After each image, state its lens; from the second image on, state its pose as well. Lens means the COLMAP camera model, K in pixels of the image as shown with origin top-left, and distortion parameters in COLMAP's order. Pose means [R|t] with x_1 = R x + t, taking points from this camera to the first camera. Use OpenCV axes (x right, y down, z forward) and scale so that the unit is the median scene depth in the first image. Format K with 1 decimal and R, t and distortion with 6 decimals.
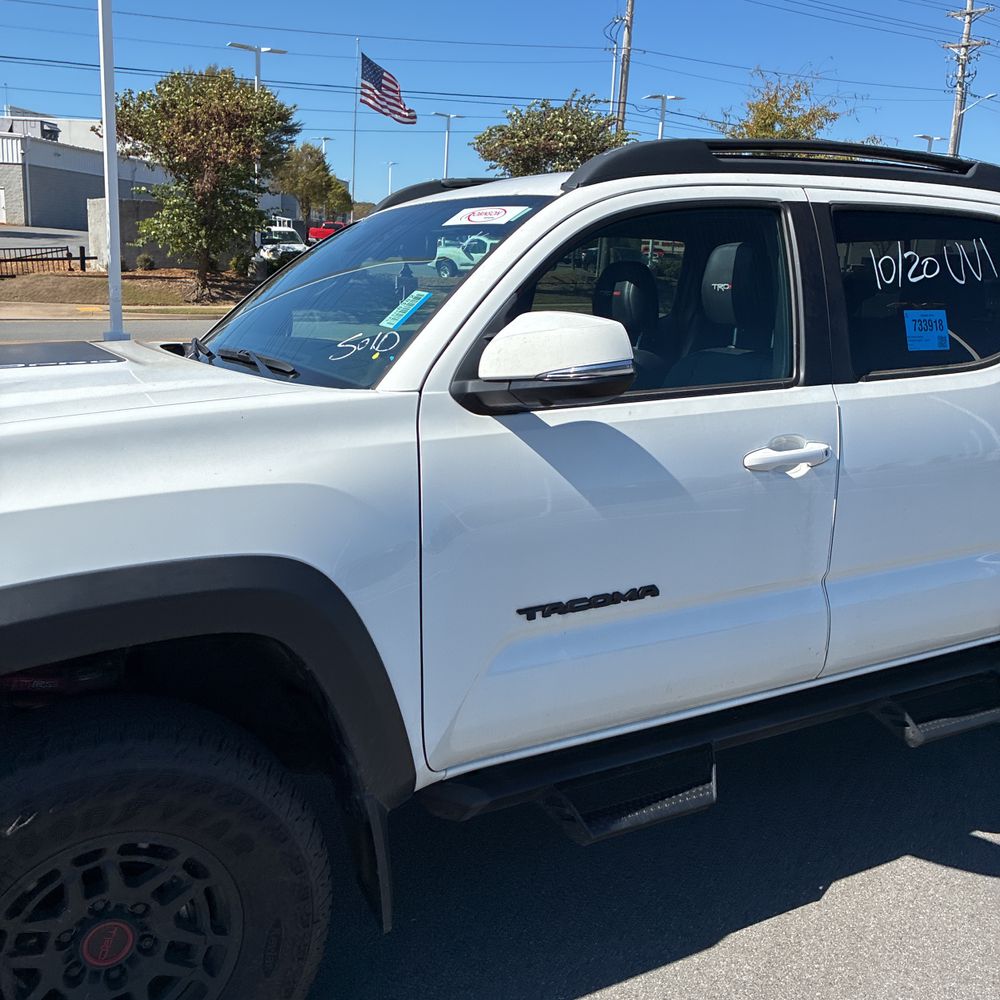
lens RADIAL K [[1008.1, 0, 504.3], [0, 1008.1, 498.1], [0, 0, 1]] dist [0.031772, -0.012948]
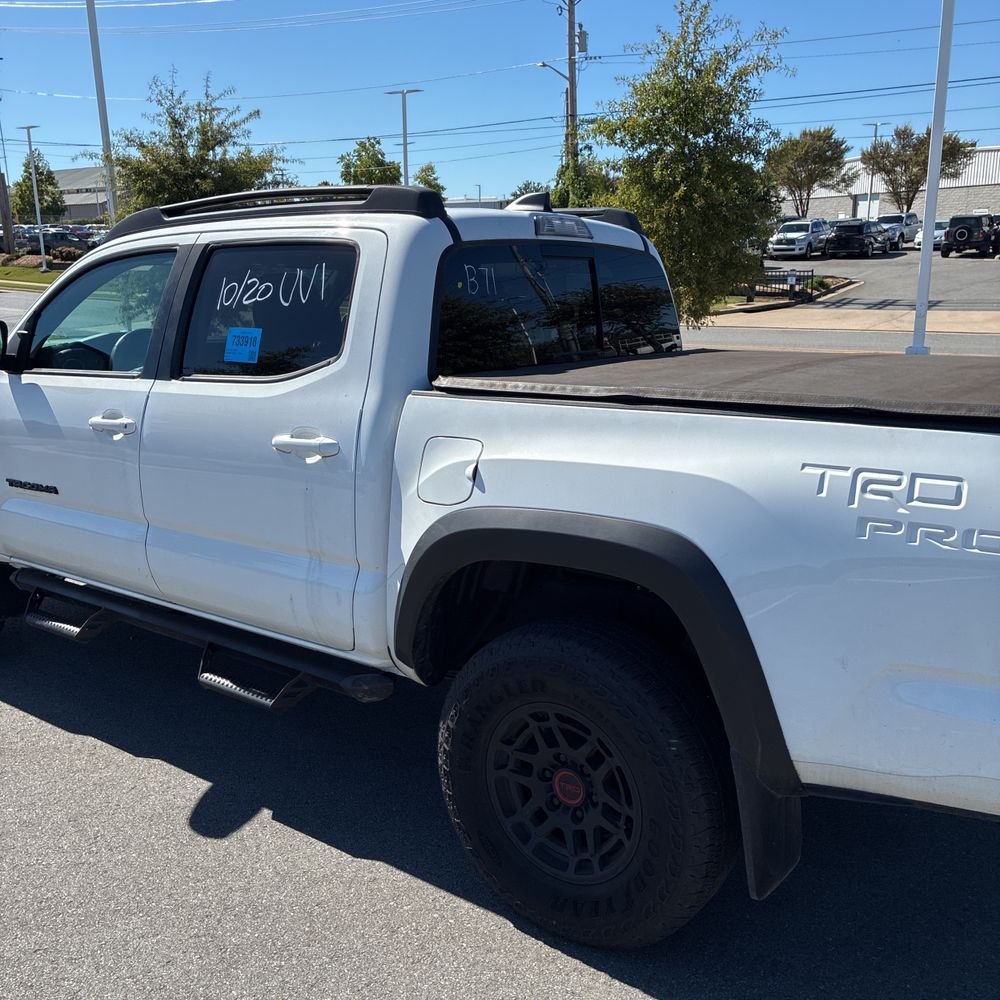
lens RADIAL K [[1017.7, 0, 506.2], [0, 1017.7, 498.8], [0, 0, 1]] dist [0.022939, -0.016785]
pose [[0.416398, 0.172362, -0.892695, 1.624784], [-0.185675, 0.977294, 0.102088, -0.168526], [0.890021, 0.123242, 0.438947, 0.773919]]
